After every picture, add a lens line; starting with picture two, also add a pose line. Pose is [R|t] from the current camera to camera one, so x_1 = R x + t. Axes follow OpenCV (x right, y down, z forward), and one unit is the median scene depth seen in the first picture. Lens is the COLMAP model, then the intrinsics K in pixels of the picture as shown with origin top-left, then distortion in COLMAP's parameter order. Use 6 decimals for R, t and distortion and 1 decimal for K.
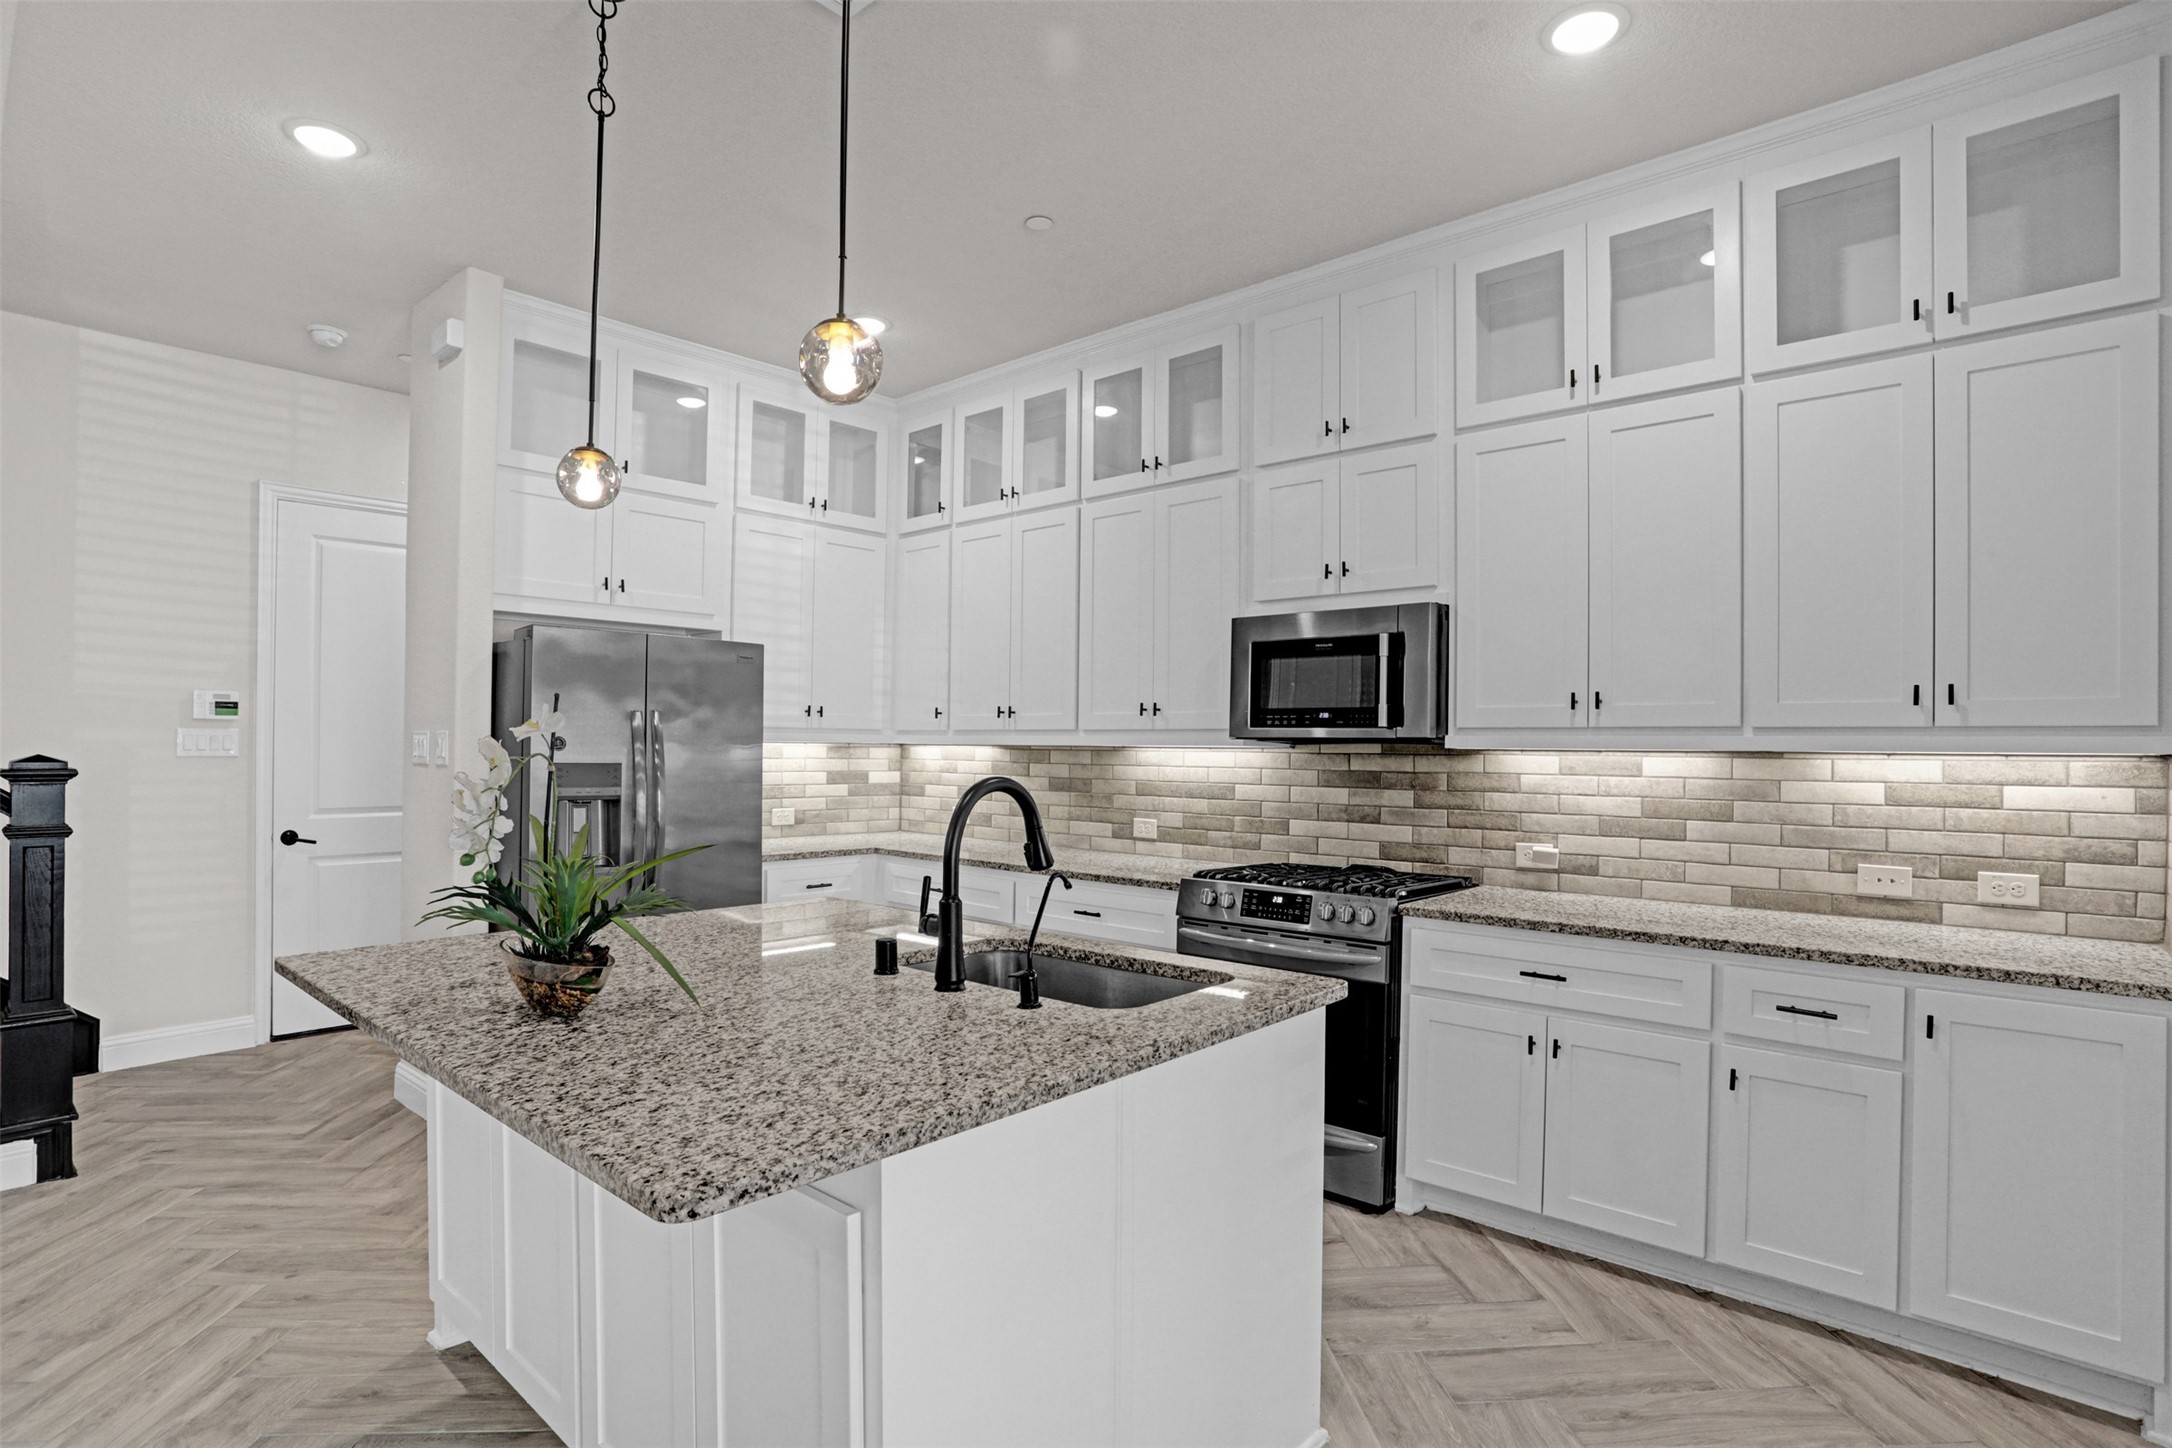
lens RADIAL K [[1083.3, 0, 1082.7], [0, 1083.3, 744.8], [0, 0, 1]] dist [-0.066216, 0.024803]
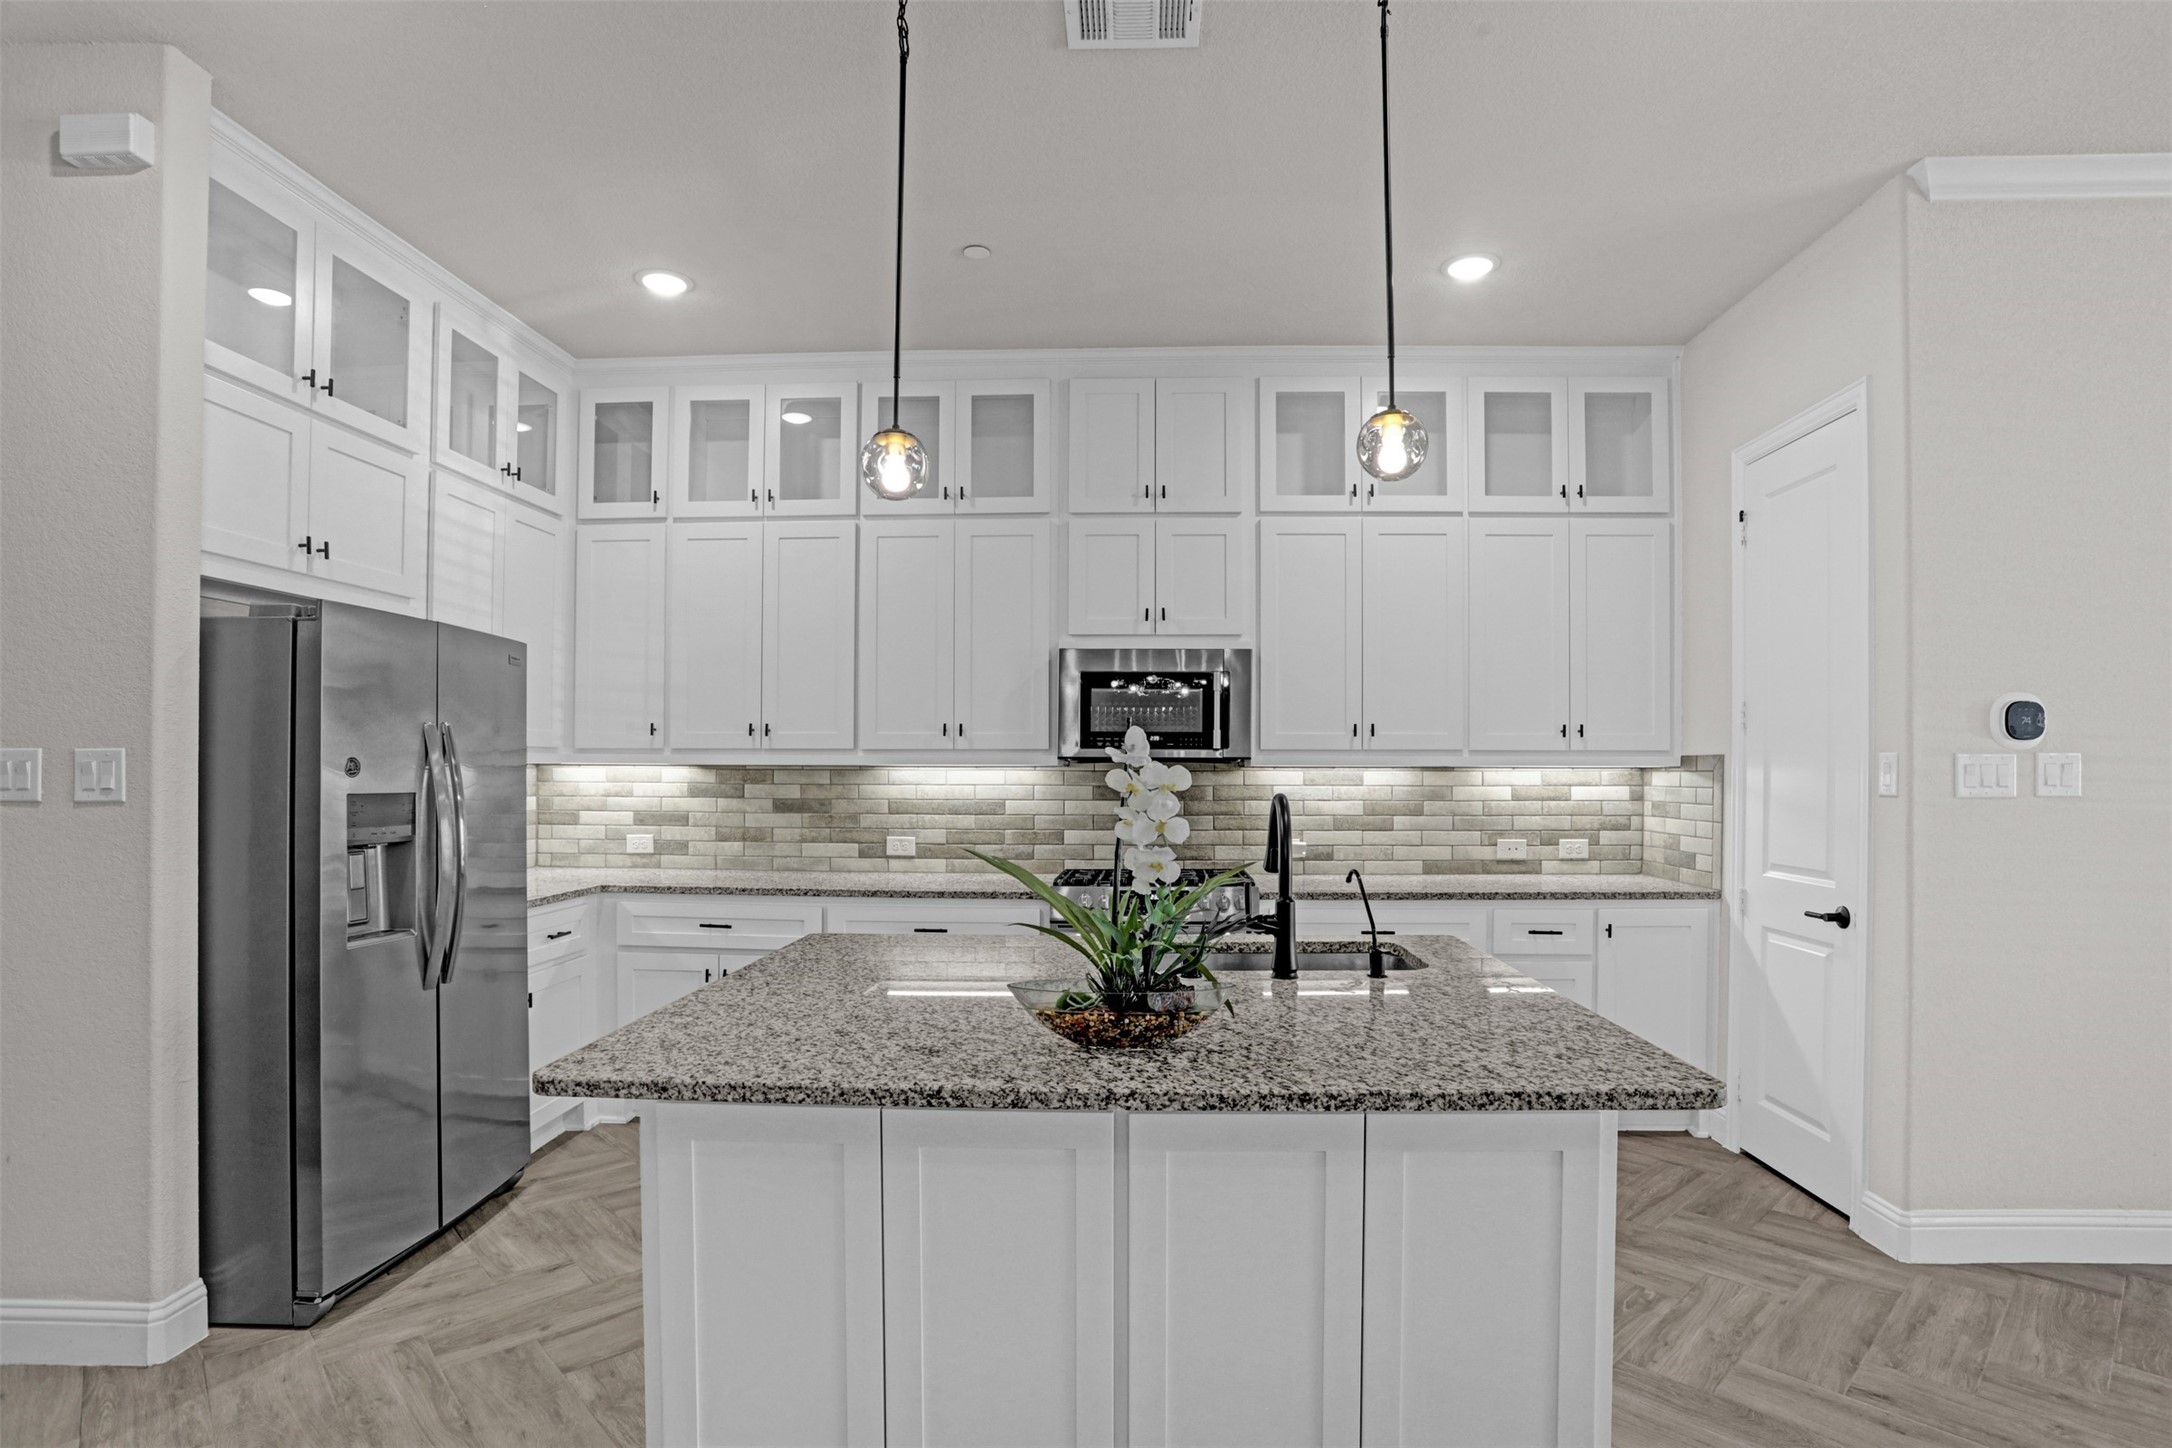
lens RADIAL K [[1083.3, 0, 1095.5], [0, 1083.3, 768.6], [0, 0, 1]] dist [-0.066216, 0.024803]
pose [[0.772315, -0.008885, 0.635177, -0.613125], [0.003942, 0.999950, 0.009194, -0.005577], [-0.635227, -0.004597, 0.772312, 0.141914]]
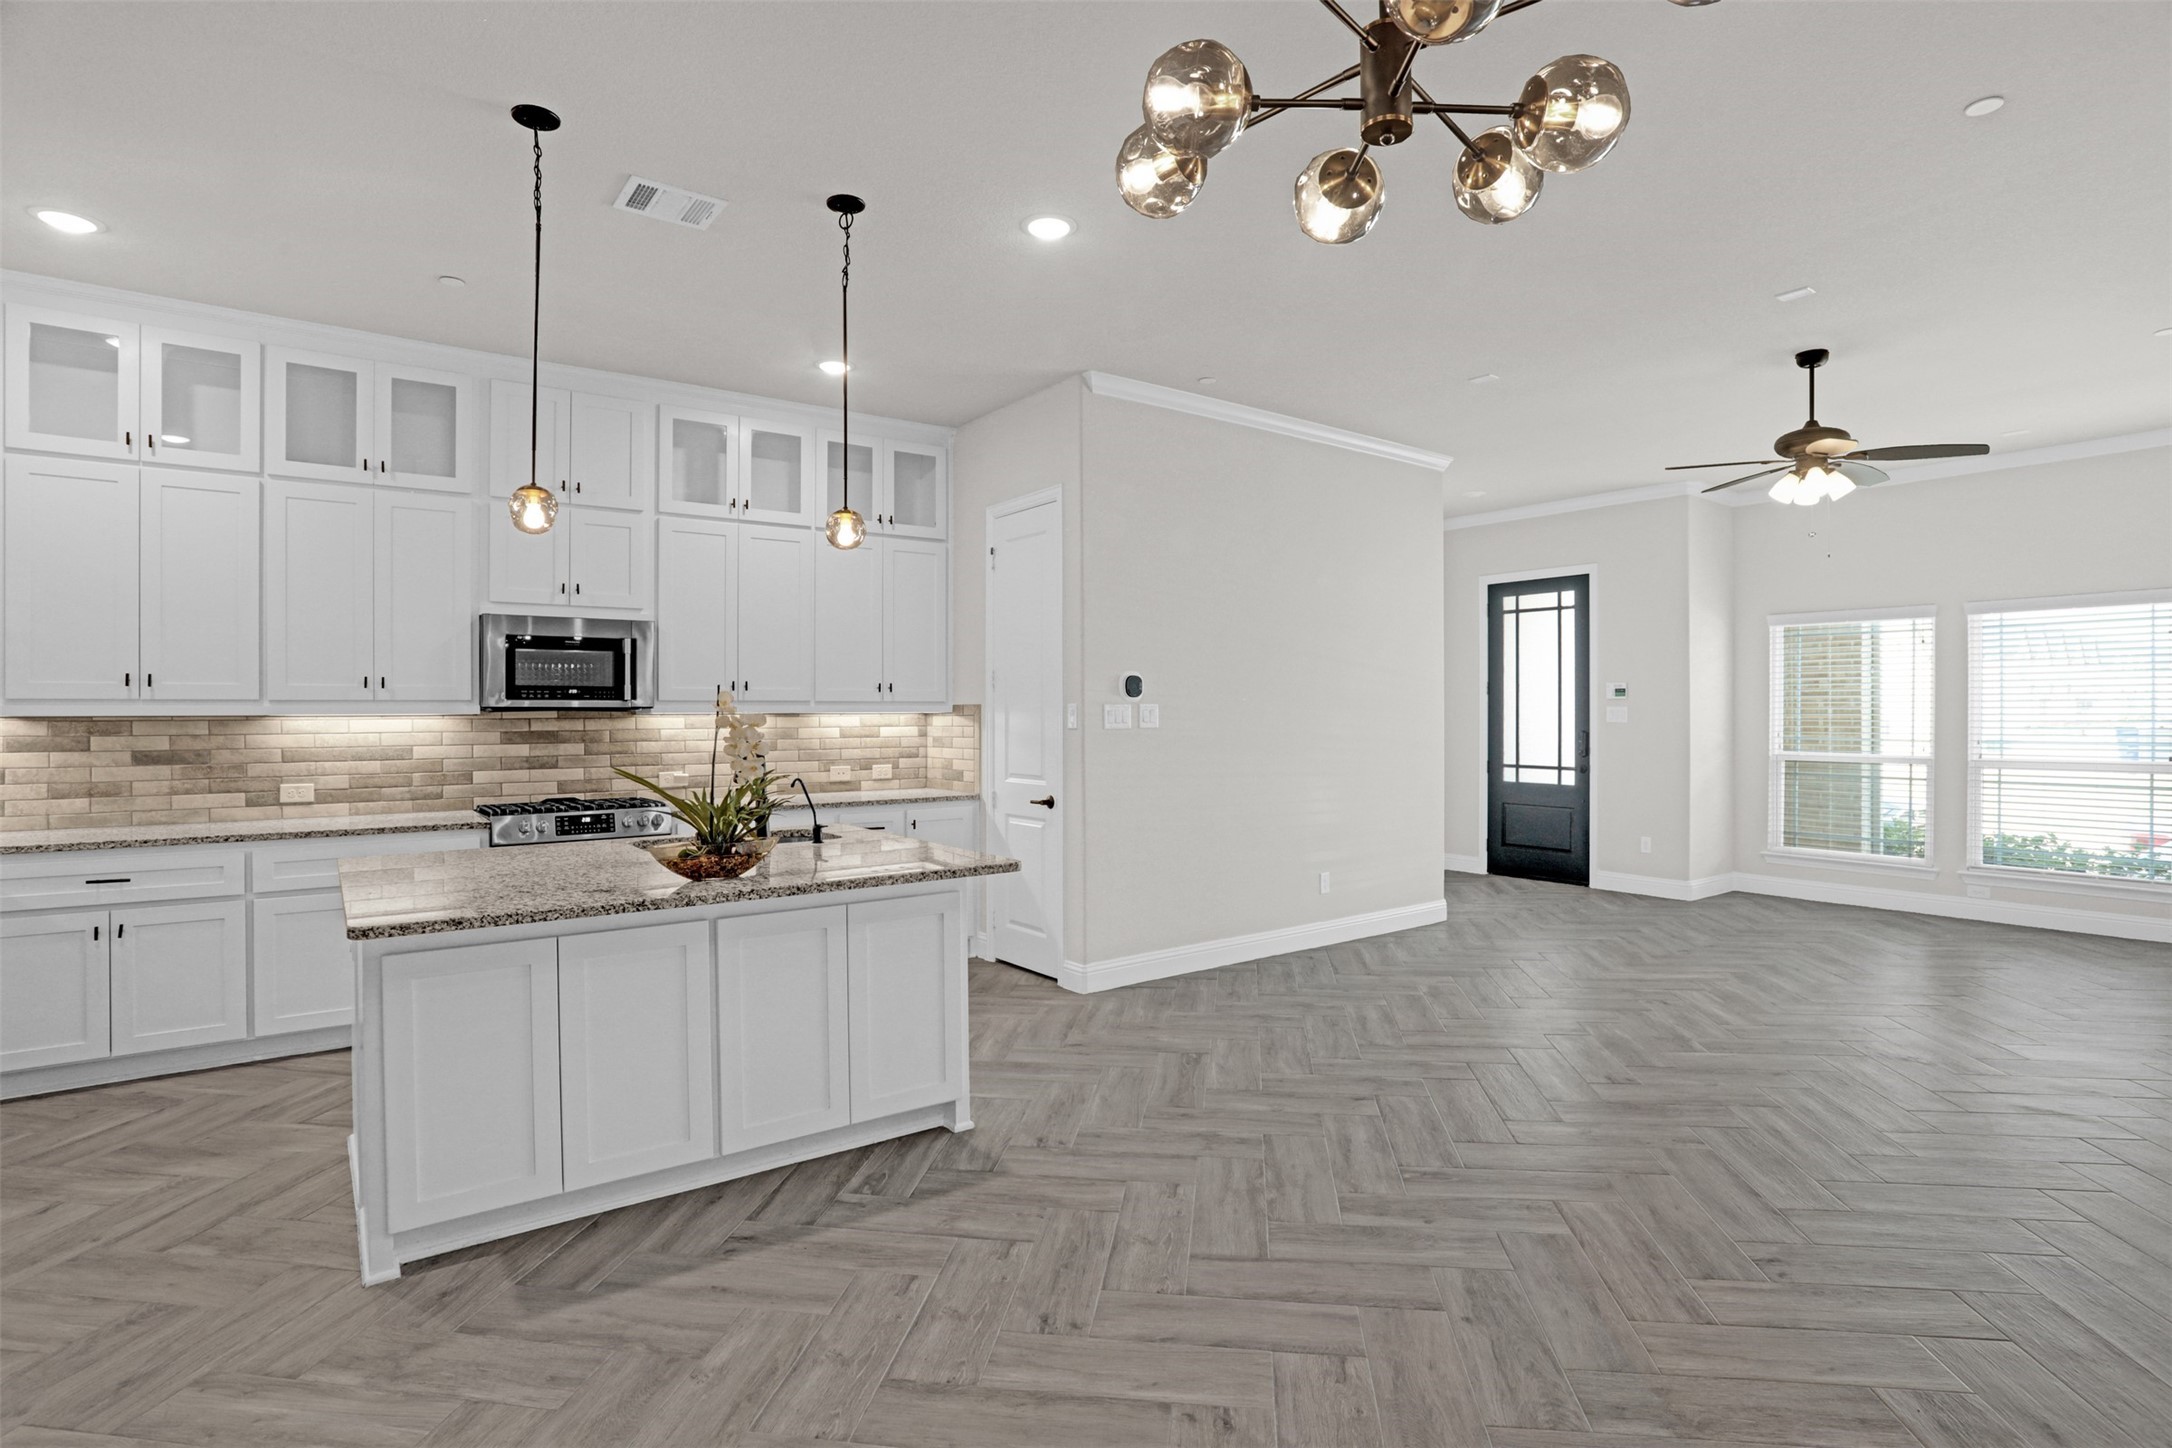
lens RADIAL K [[1083.3, 0, 1088.7], [0, 1083.3, 716.2], [0, 0, 1]] dist [-0.066216, 0.024803]
pose [[0.206065, -0.013991, 0.978438, -1.078084], [0.003978, 0.999901, 0.013461, -0.011595], [-0.978530, 0.001119, 0.206100, 0.052043]]
